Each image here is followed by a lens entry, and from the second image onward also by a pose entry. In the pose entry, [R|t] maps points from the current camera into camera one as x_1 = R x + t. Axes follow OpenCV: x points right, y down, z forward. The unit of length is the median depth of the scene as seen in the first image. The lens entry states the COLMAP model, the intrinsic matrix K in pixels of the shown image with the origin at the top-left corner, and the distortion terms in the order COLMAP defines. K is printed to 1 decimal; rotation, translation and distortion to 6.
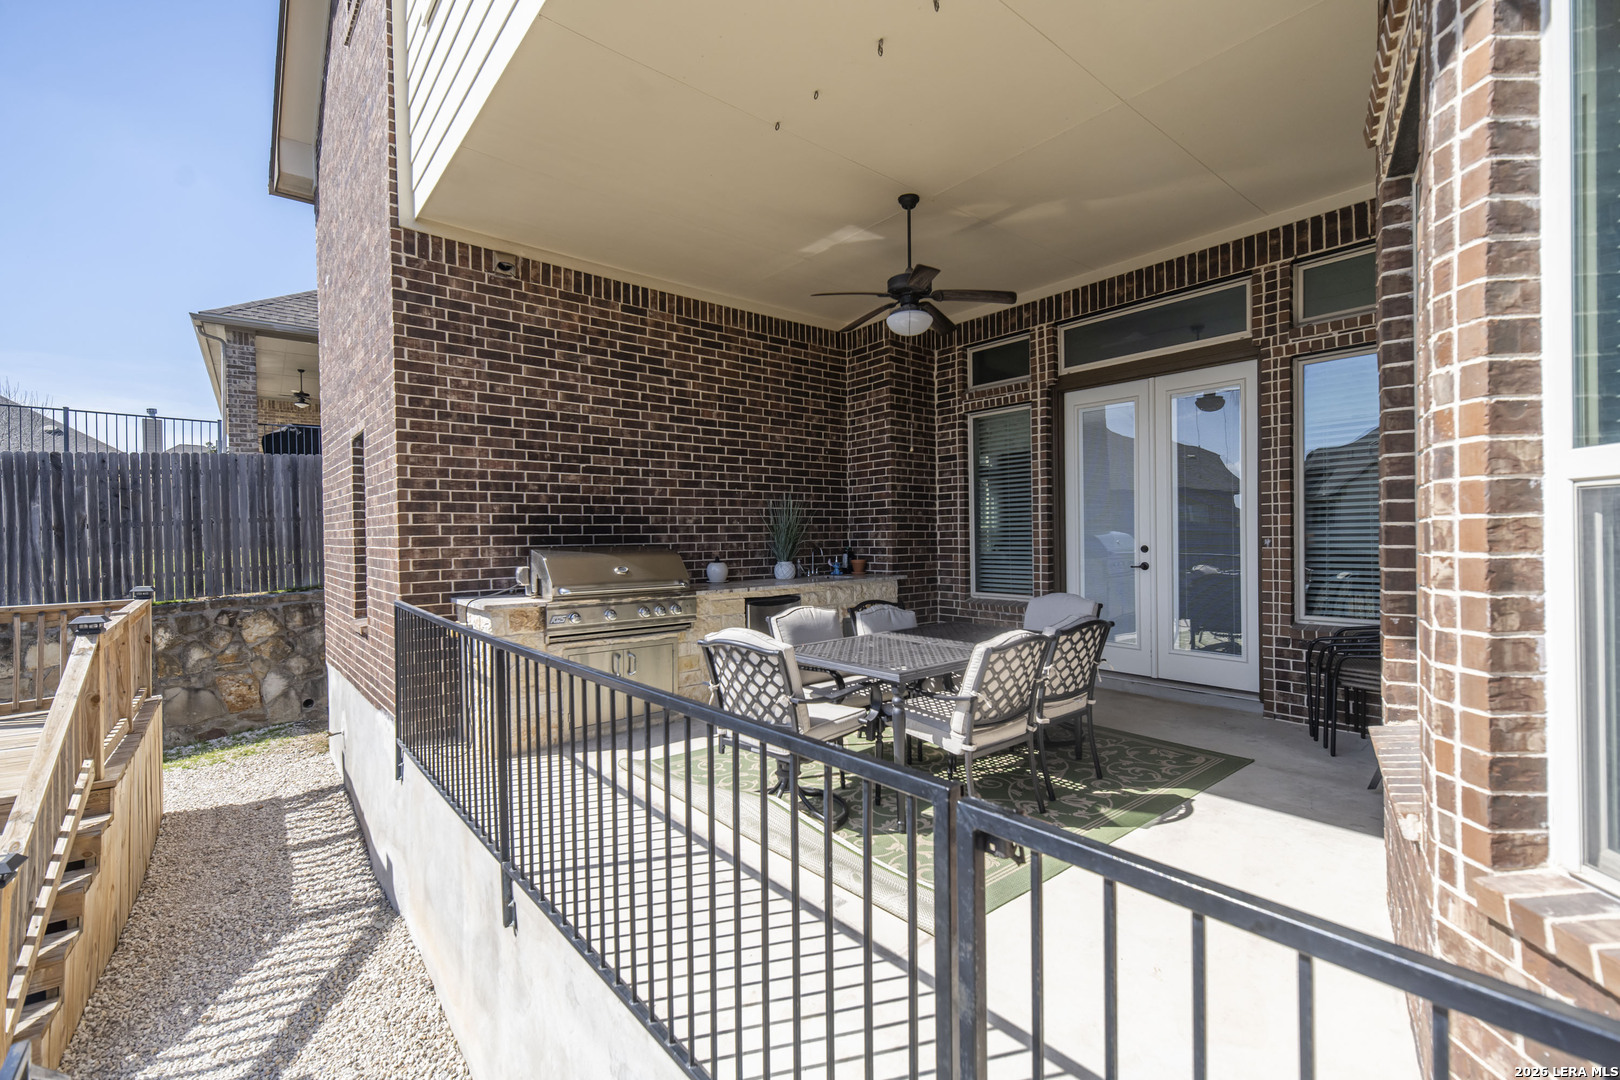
lens RADIAL K [[700.5, 0, 814.7], [0, 700.5, 544.2], [0, 0, 1]] dist [0.009109, 0.000400]
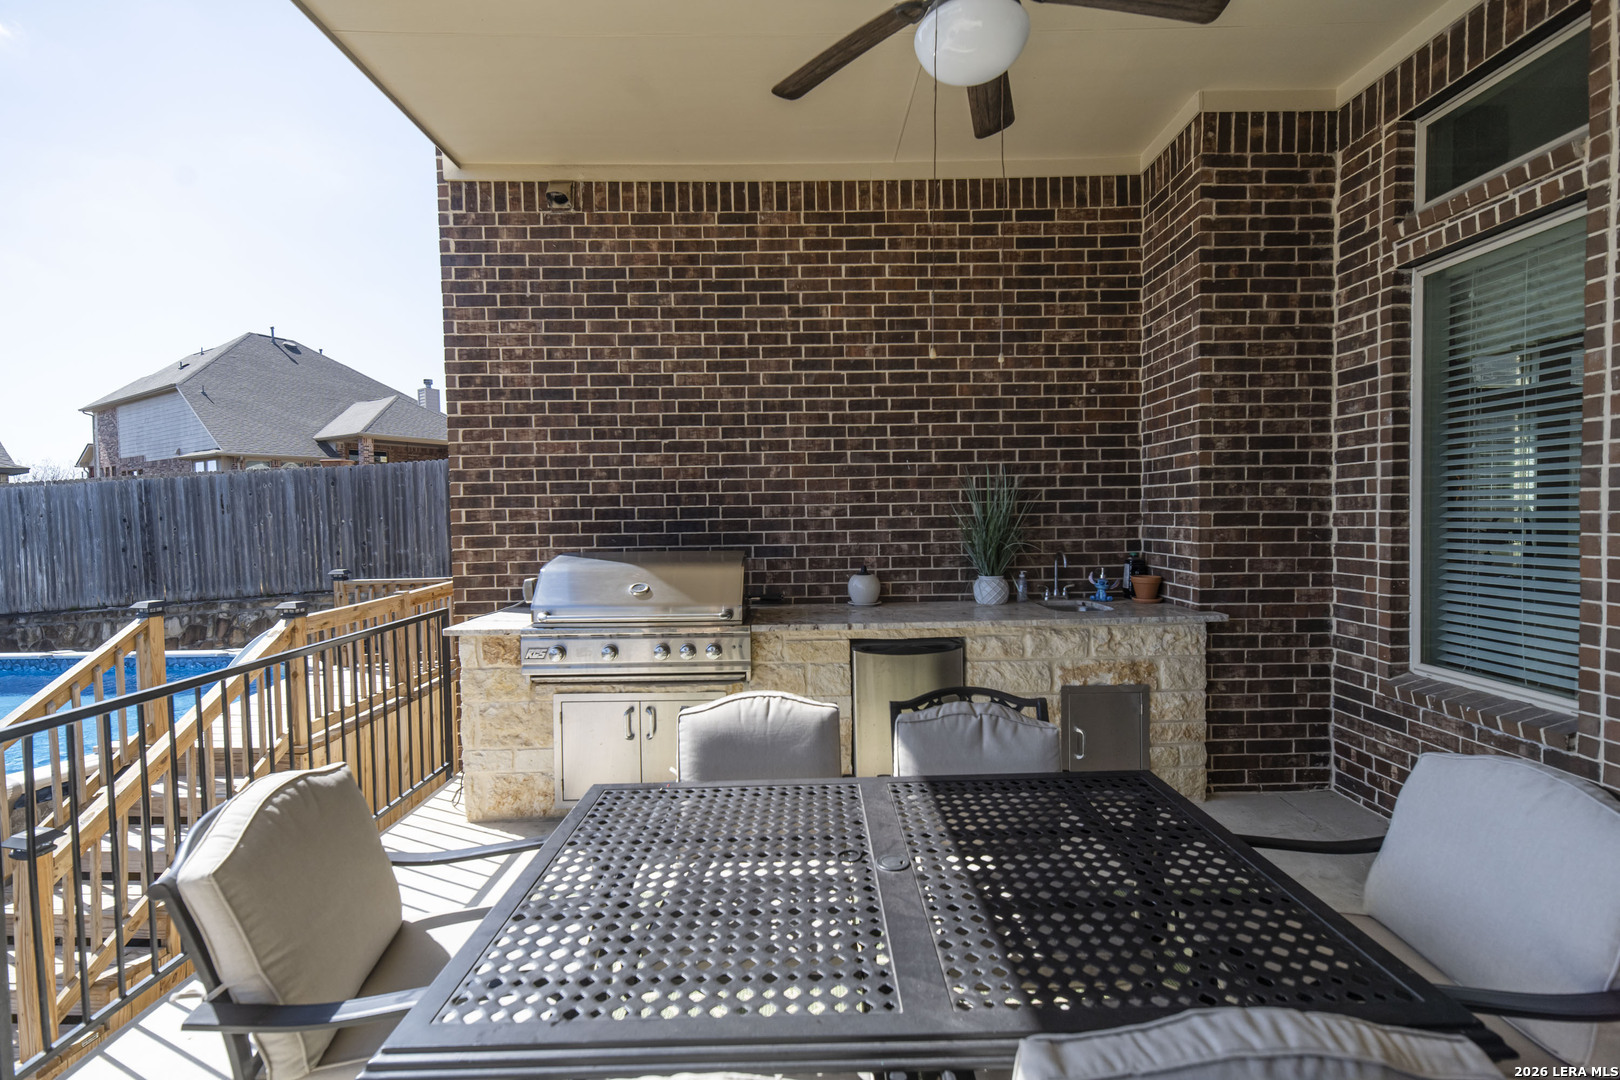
lens RADIAL K [[700.5, 0, 809.9], [0, 700.5, 538.5], [0, 0, 1]] dist [0.009109, 0.000400]
pose [[0.773161, 0.024434, -0.633738, 0.247485], [-0.003751, 0.999416, 0.033957, -0.031078], [0.634198, -0.023877, 0.772802, 0.465018]]
